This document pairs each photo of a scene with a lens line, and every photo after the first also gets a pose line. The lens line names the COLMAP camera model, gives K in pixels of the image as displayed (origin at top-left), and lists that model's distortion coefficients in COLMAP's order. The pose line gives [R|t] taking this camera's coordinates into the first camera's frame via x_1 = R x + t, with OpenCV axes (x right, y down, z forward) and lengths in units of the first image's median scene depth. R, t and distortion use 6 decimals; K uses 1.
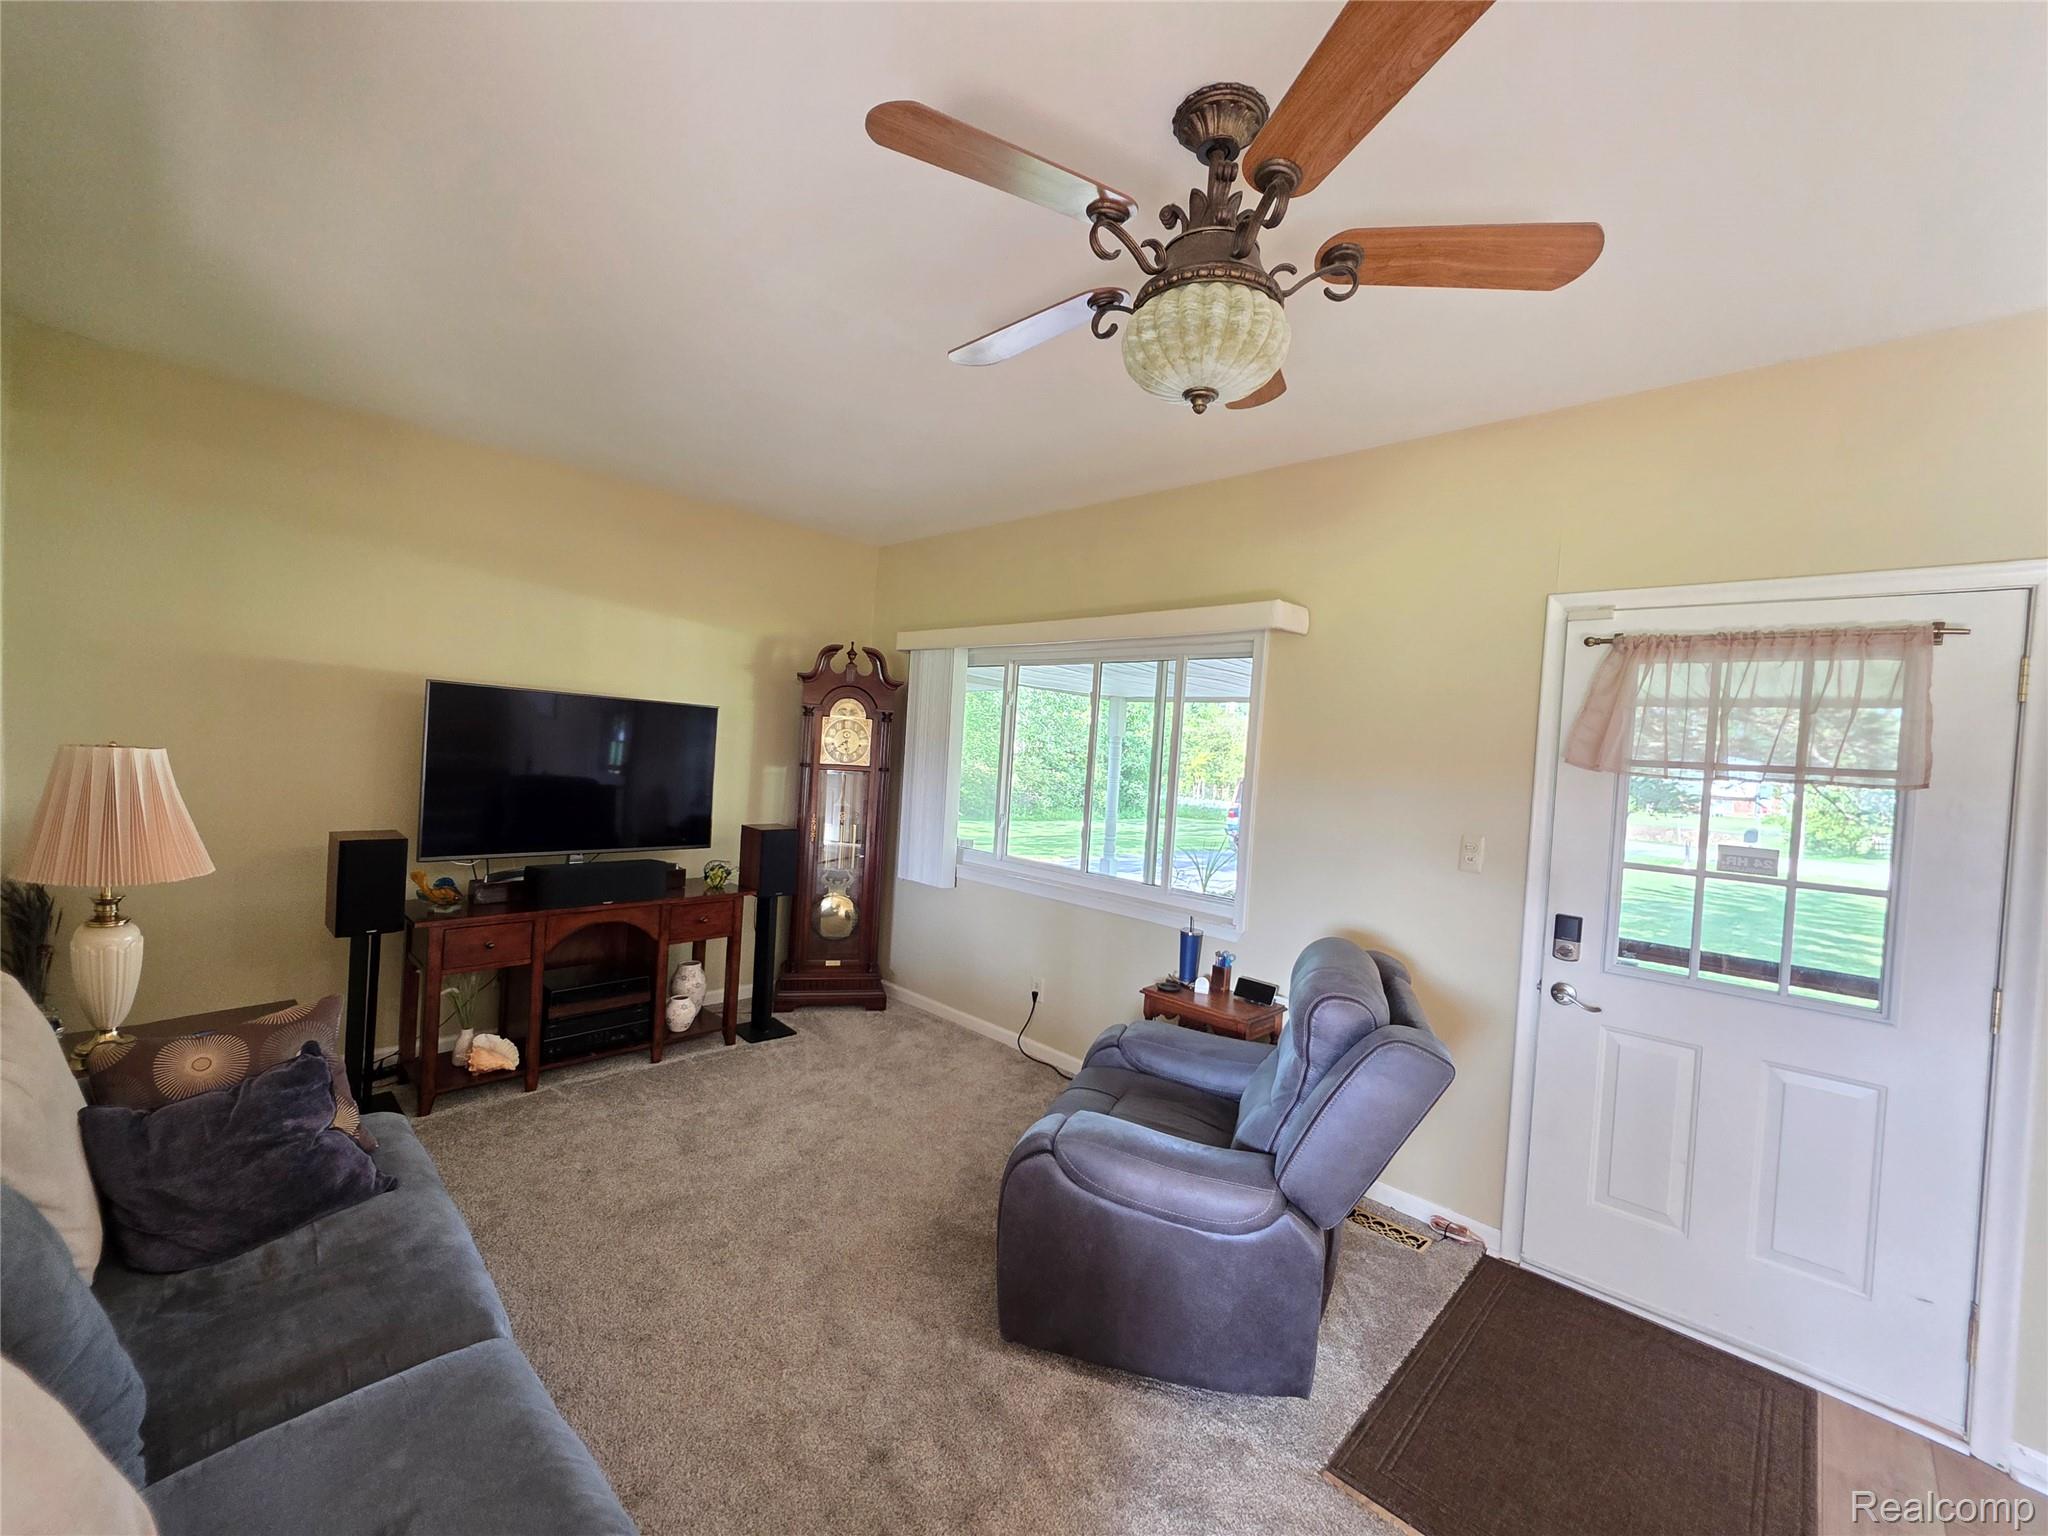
lens RADIAL K [[821.6, 0, 996.2], [0, 821.6, 762.5], [0, 0, 1]] dist [-0.006806, 0.000770]
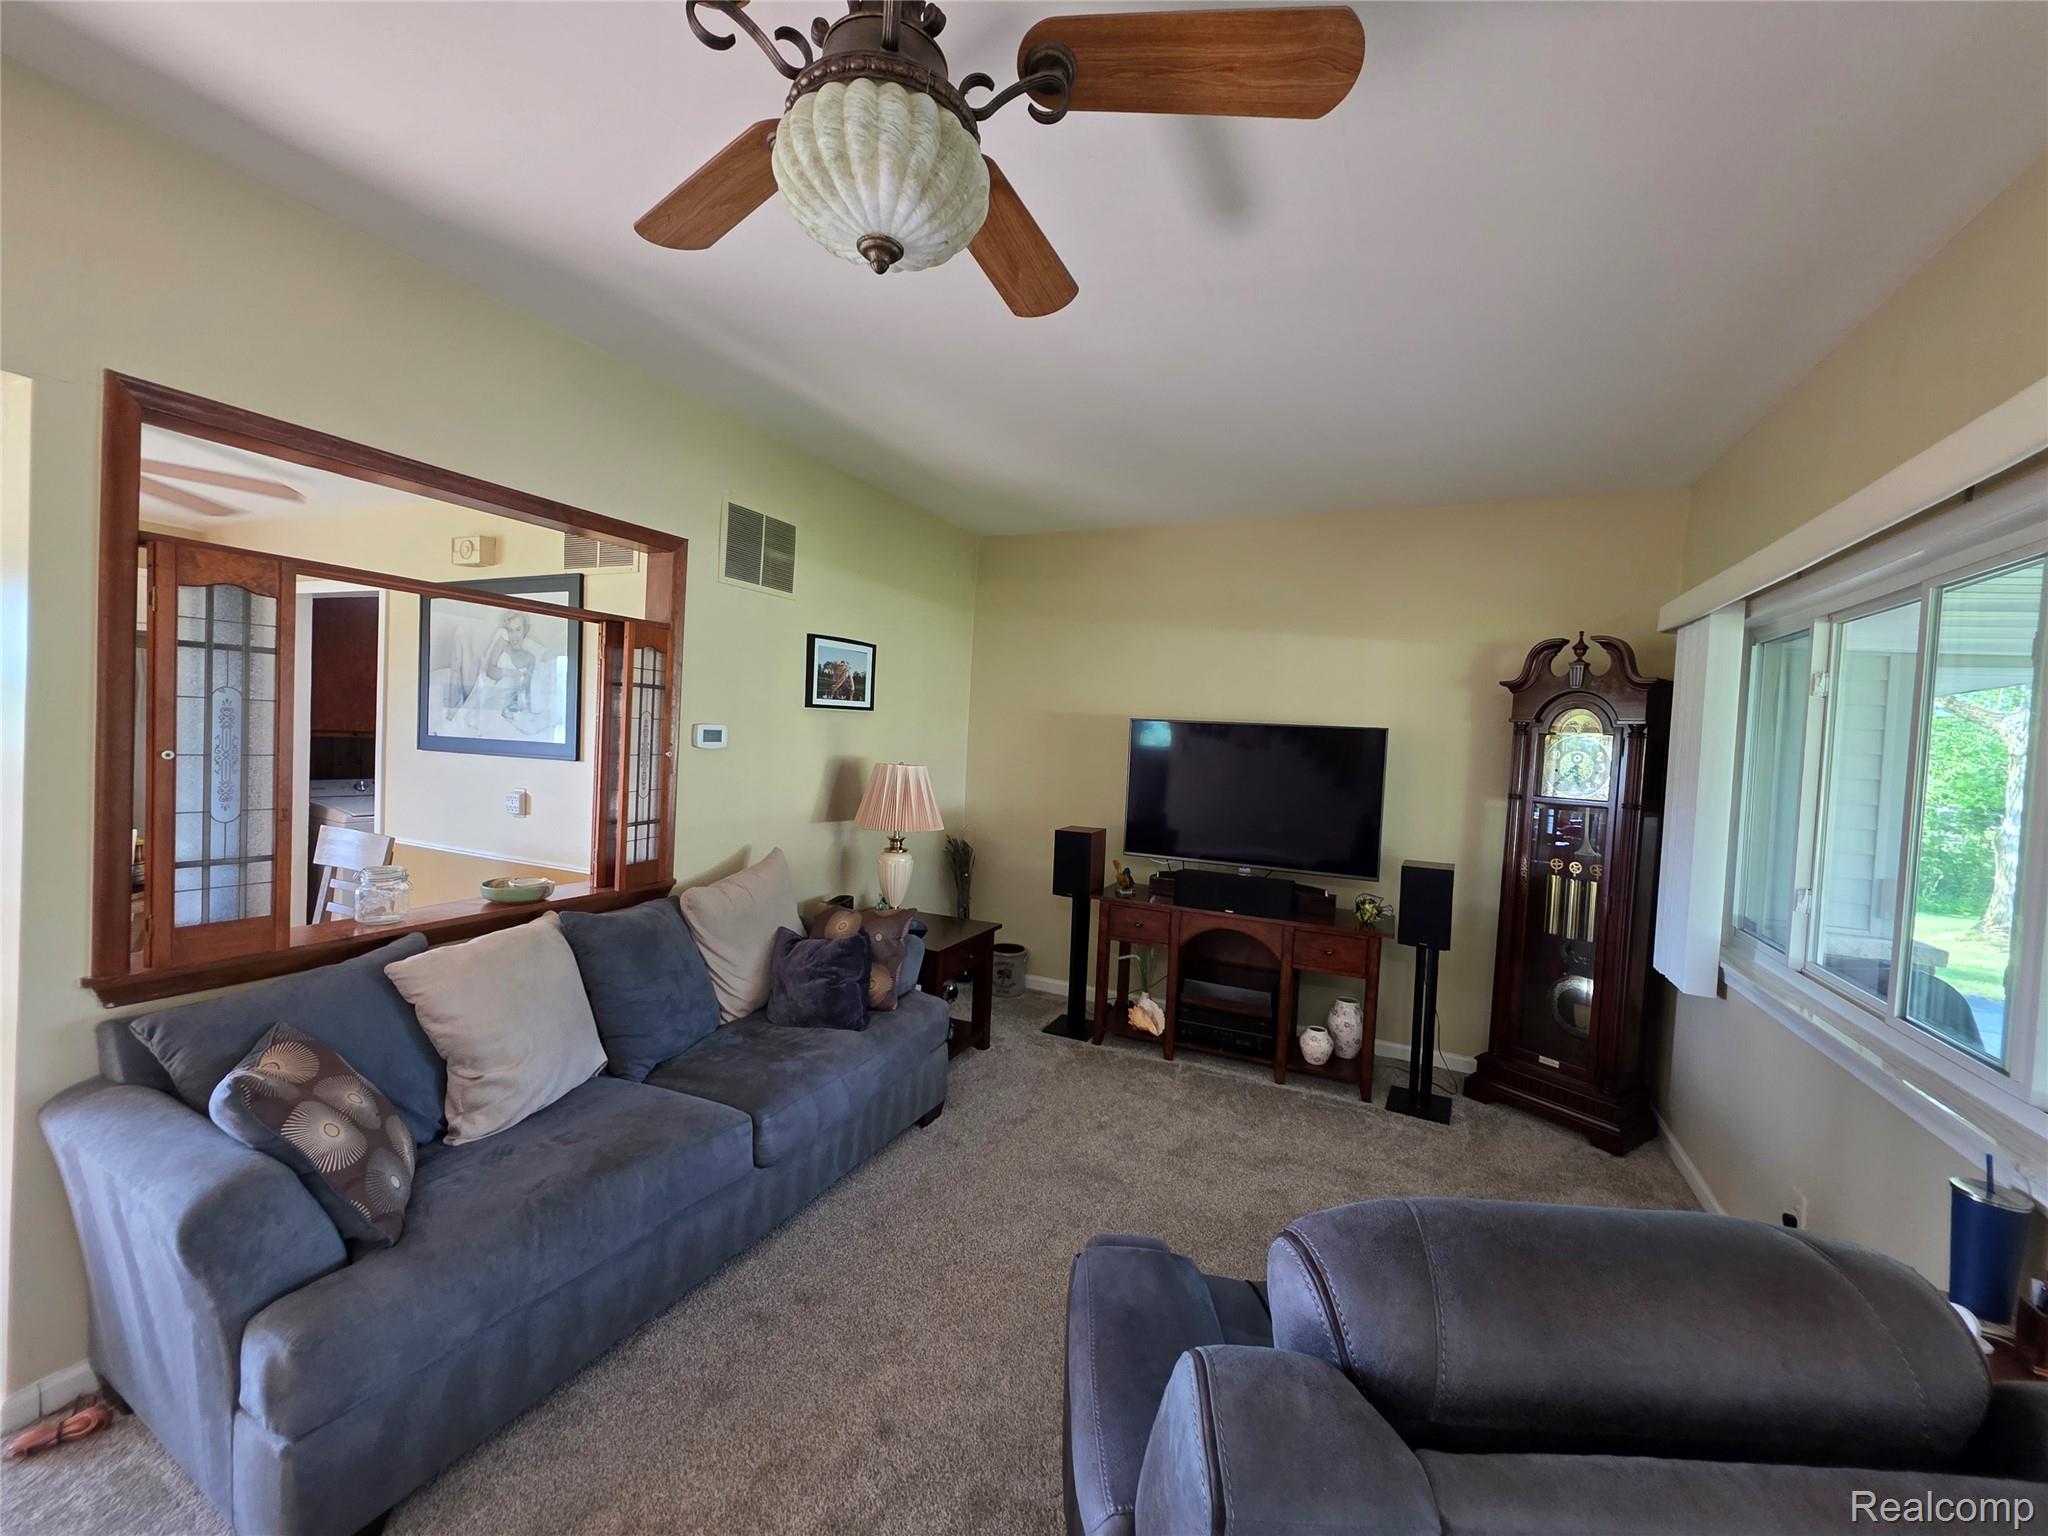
lens RADIAL K [[821.6, 0, 1077.6], [0, 821.6, 762.3], [0, 0, 1]] dist [-0.006806, 0.000770]
pose [[0.352182, -0.019620, -0.935726, 0.409972], [-0.045591, 0.998234, -0.038090, 0.022453], [0.934820, 0.056075, 0.350666, 0.370131]]
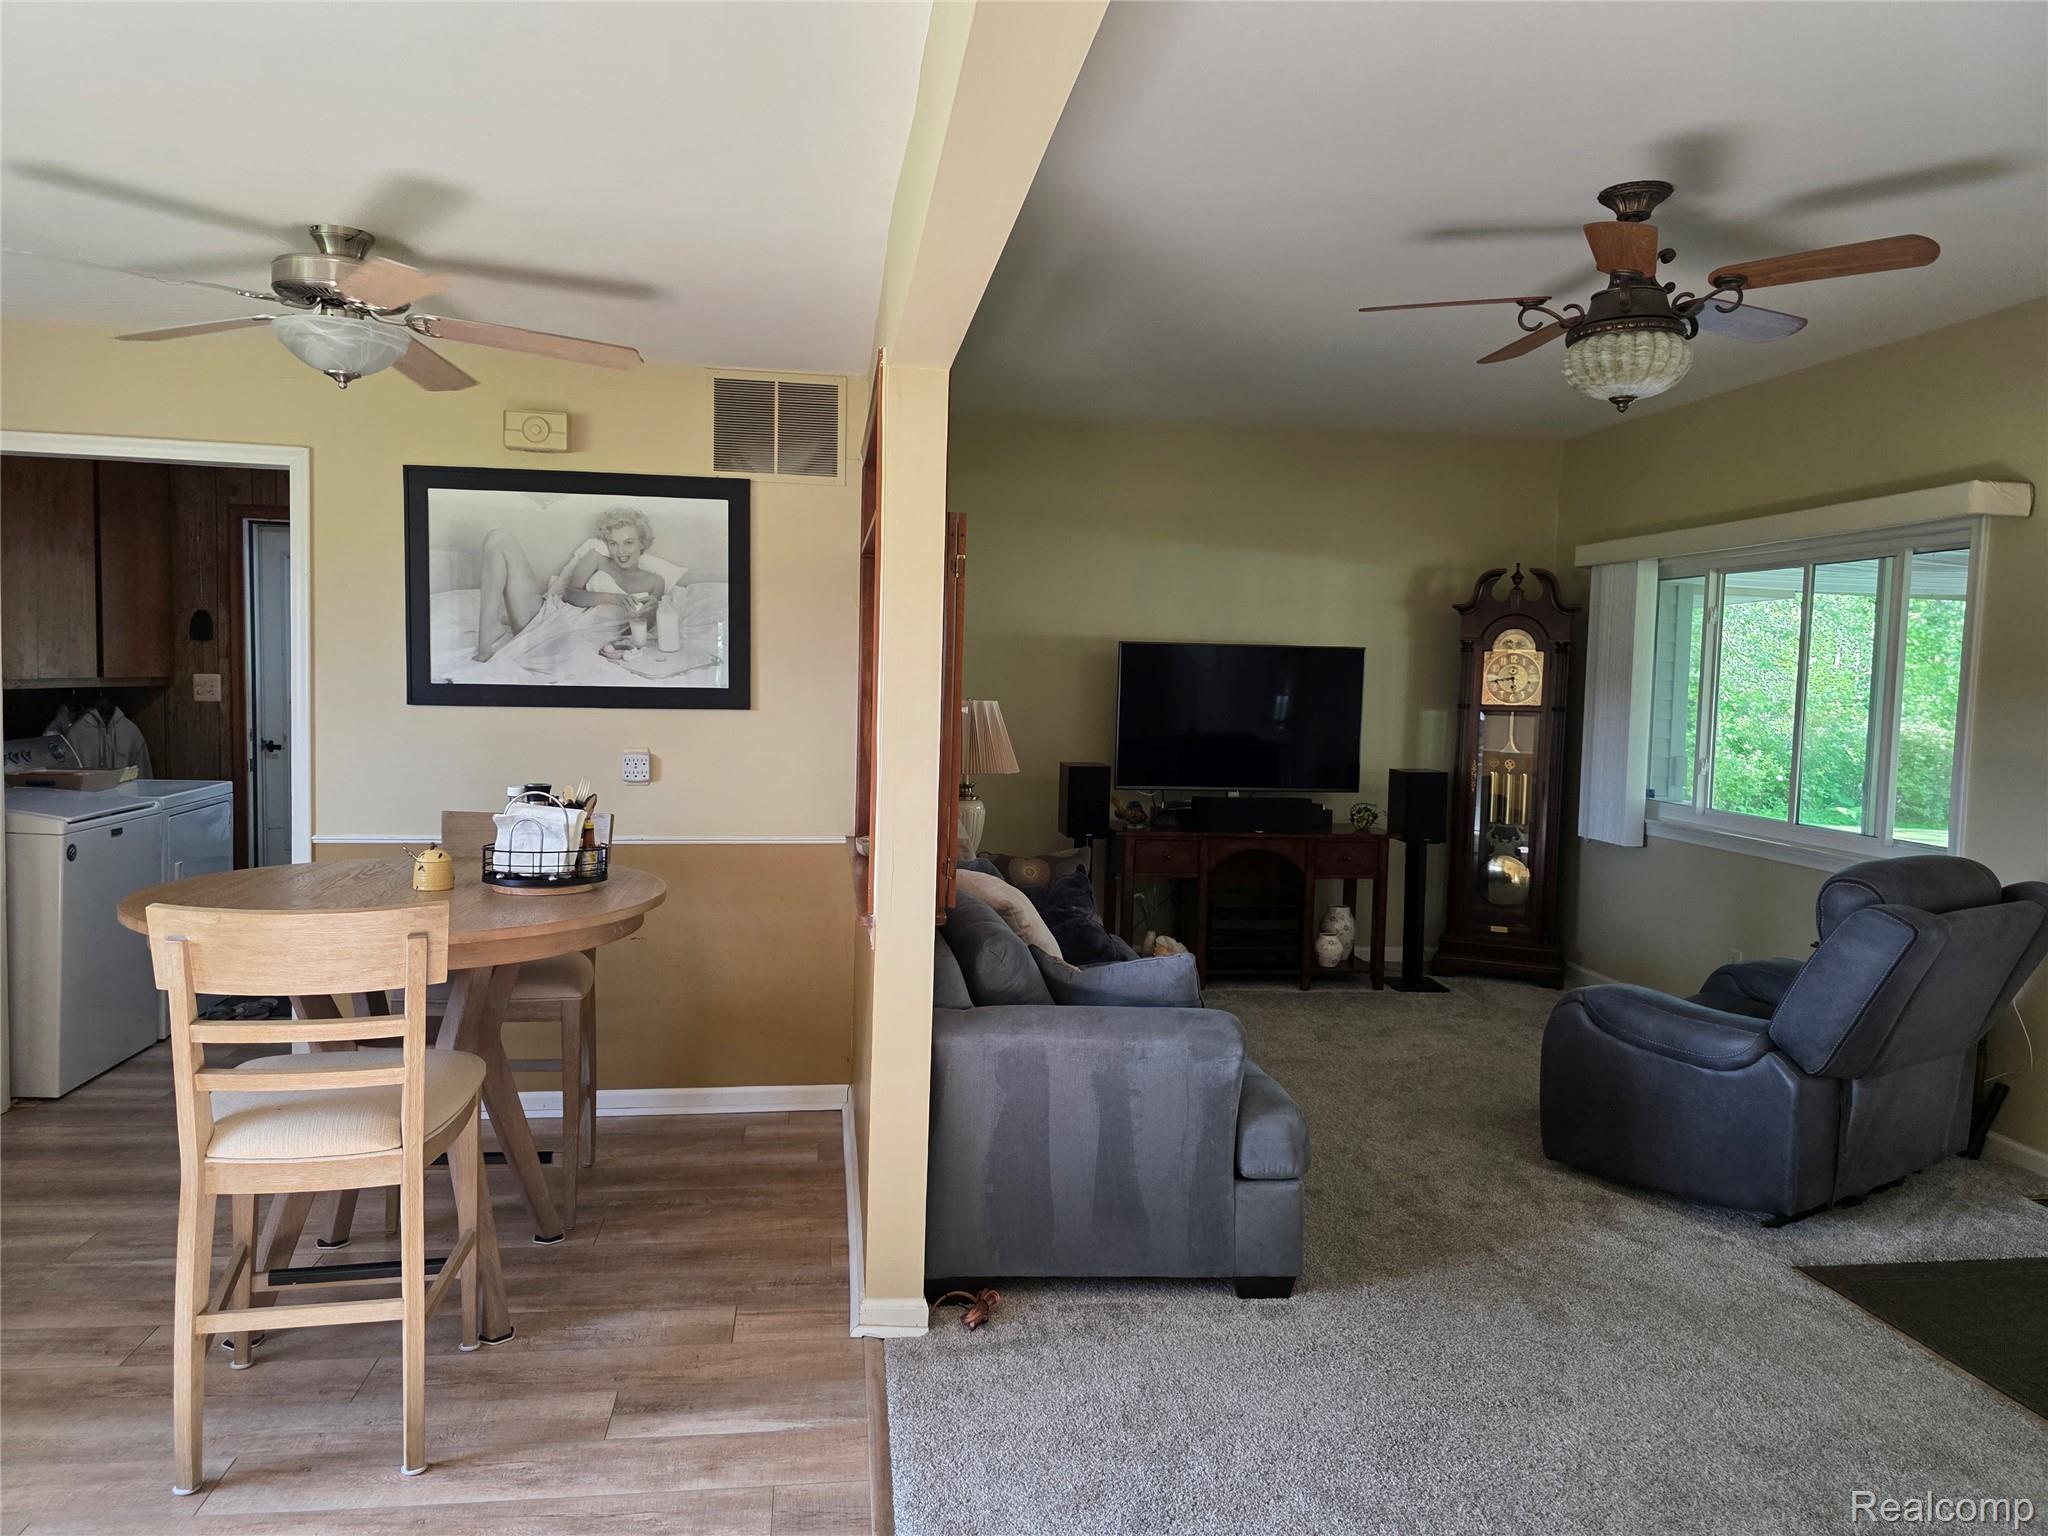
lens RADIAL K [[1384.7, 0, 1026.4], [0, 1384.7, 769.6], [0, 0, 1]] dist [0.018301, -0.012923]
pose [[0.803608, -0.002241, -0.595155, 0.326891], [0.014561, 0.999768, 0.015896, 0.047224], [0.594981, -0.021440, 0.803454, -0.580451]]
